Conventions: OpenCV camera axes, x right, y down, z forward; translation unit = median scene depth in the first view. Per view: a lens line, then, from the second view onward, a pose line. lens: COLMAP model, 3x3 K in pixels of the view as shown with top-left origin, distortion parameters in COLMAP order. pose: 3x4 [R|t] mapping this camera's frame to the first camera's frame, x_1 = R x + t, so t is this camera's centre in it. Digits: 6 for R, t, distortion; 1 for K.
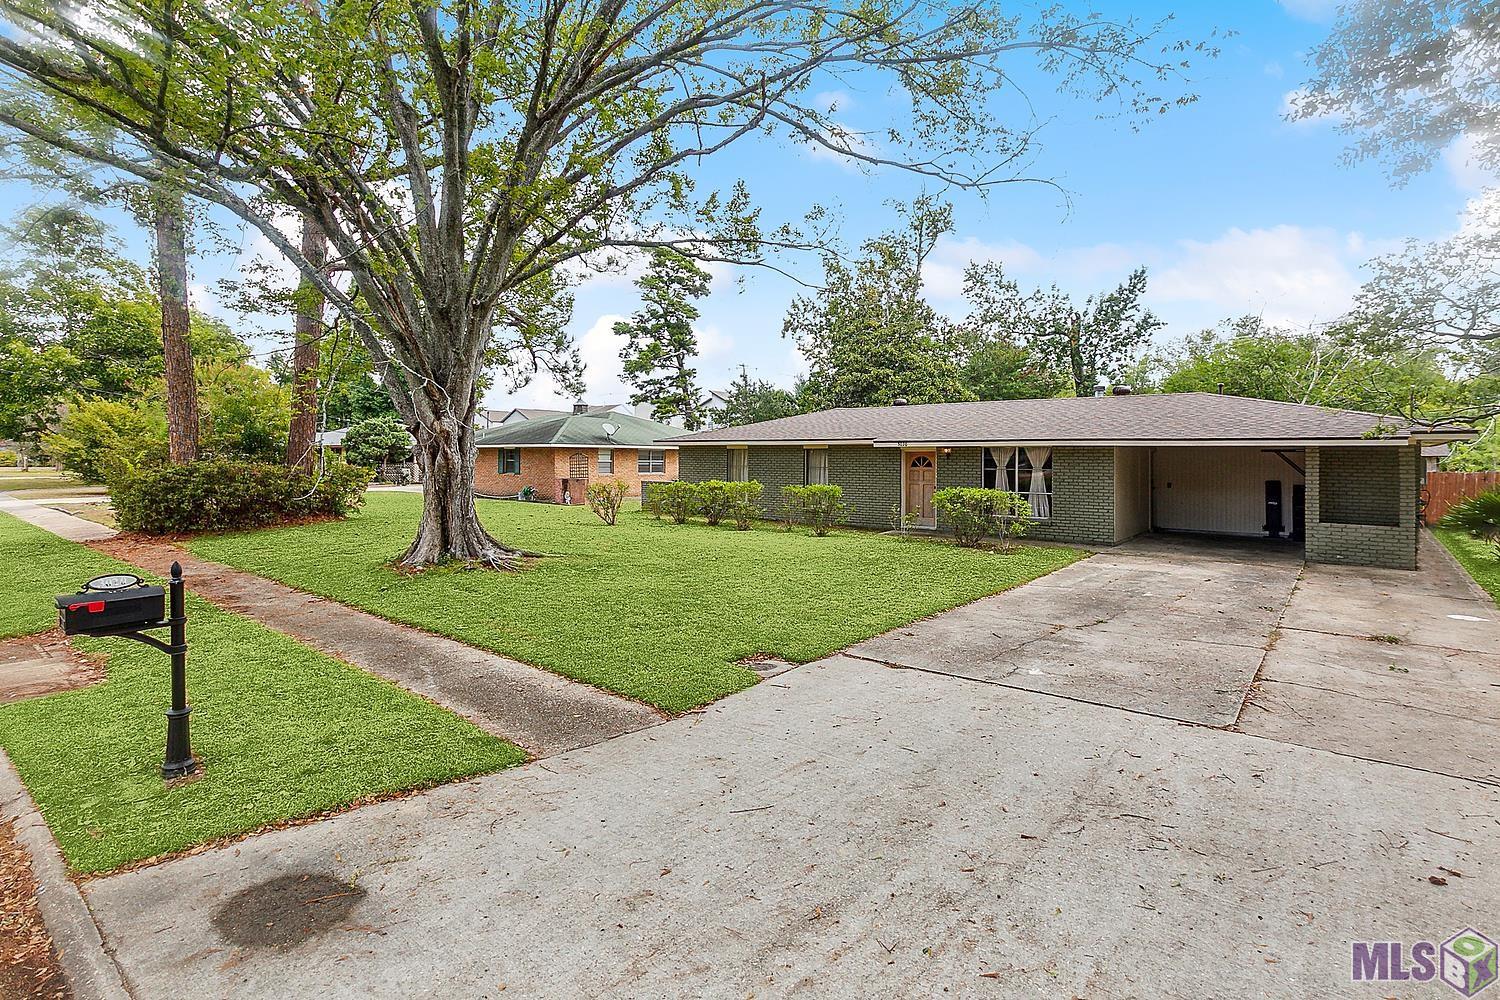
lens RADIAL K [[739.2, 0, 746.1], [0, 739.2, 486.5], [0, 0, 1]] dist [-0.000103, -0.000076]
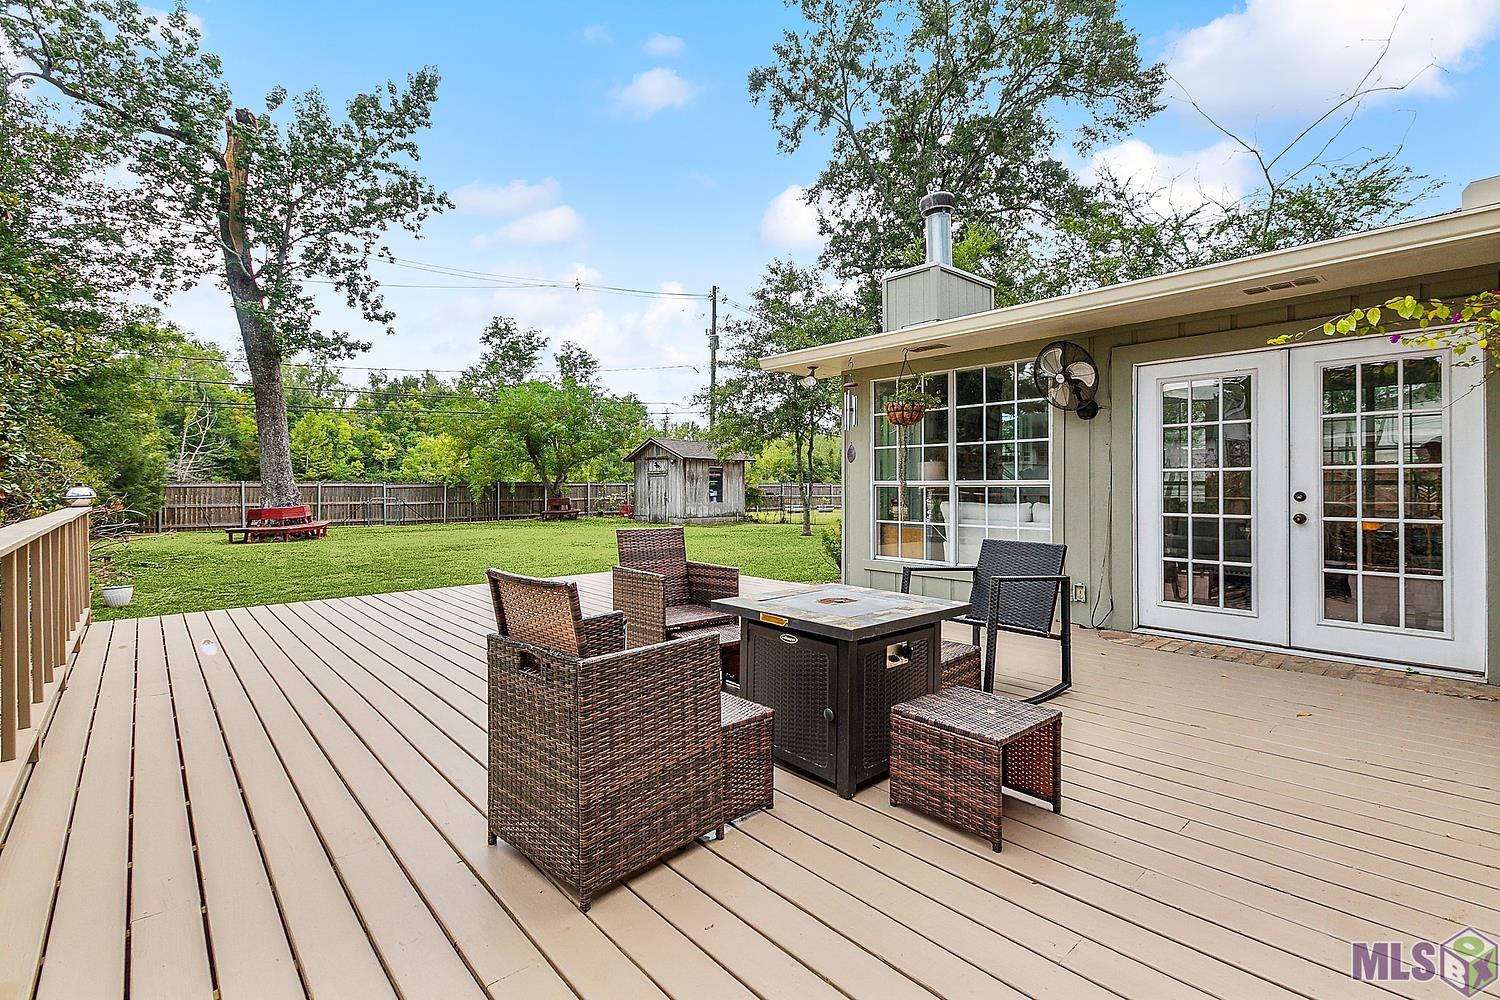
lens RADIAL K [[686.5, 0, 751.1], [0, 686.5, 489.2], [0, 0, 1]] dist [0.003693, 0.000932]
pose [[0.155297, -0.008922, 0.987828, 0.094998], [0.030689, 0.999520, 0.004203, -0.009188], [-0.987391, 0.029662, 0.155496, 0.631660]]
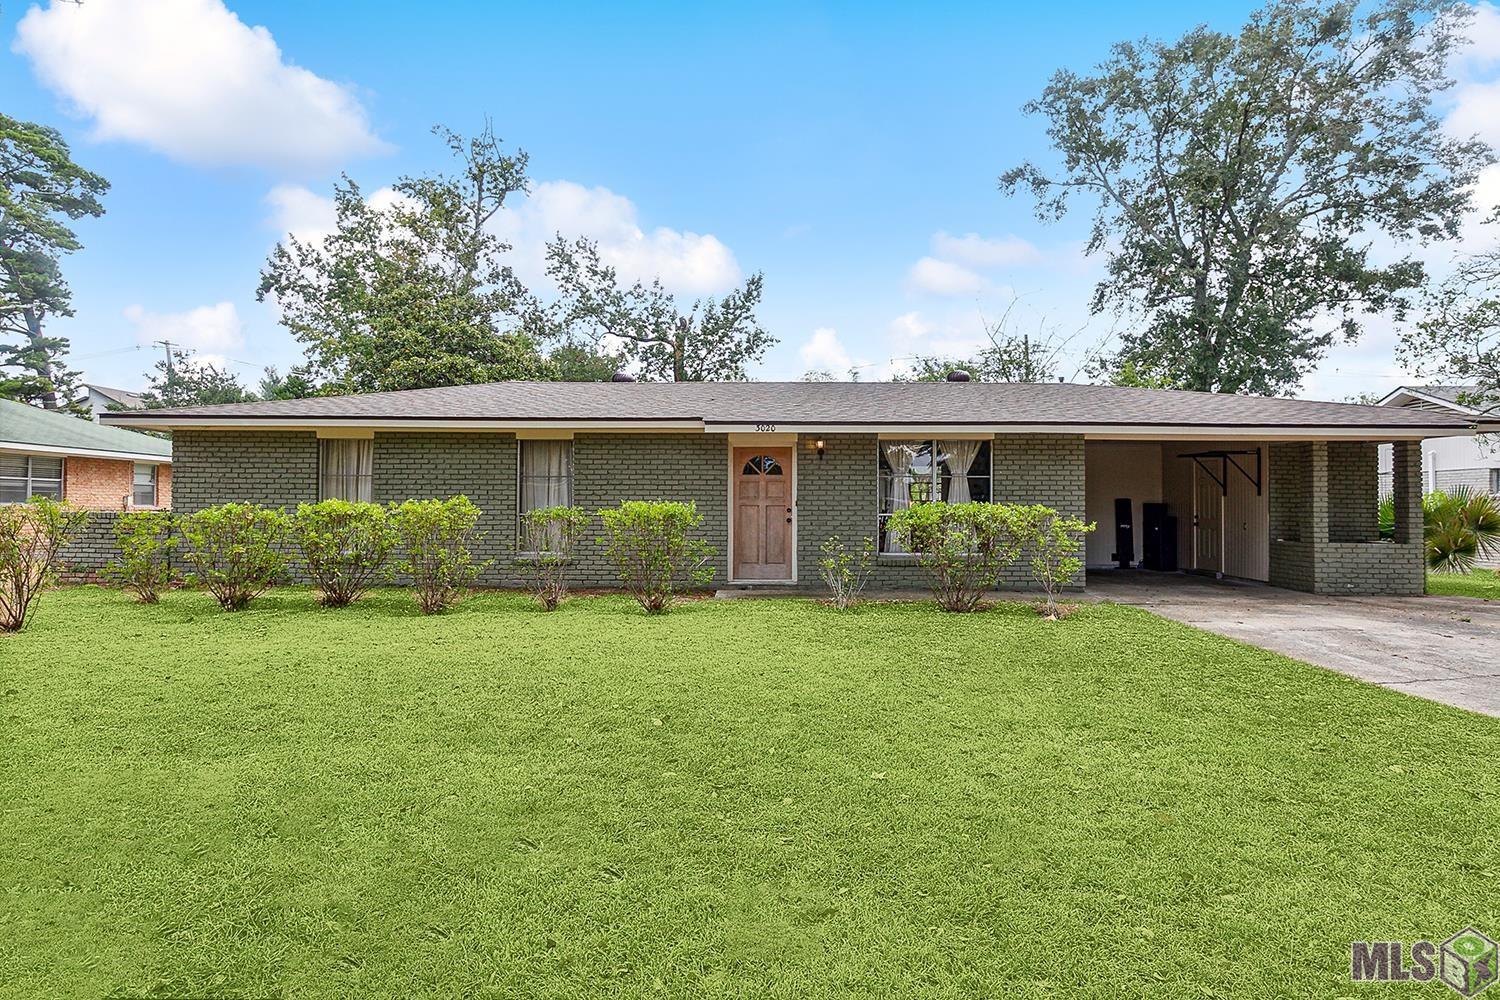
lens RADIAL K [[816.3, 0, 746.9], [0, 816.3, 509.1], [0, 0, 1]] dist [0.000775, -0.000310]
pose [[0.782818, -0.003111, 0.622243, -0.069296], [0.024072, 0.999390, -0.025287, 0.006633], [-0.621785, 0.034774, 0.782416, 0.227055]]
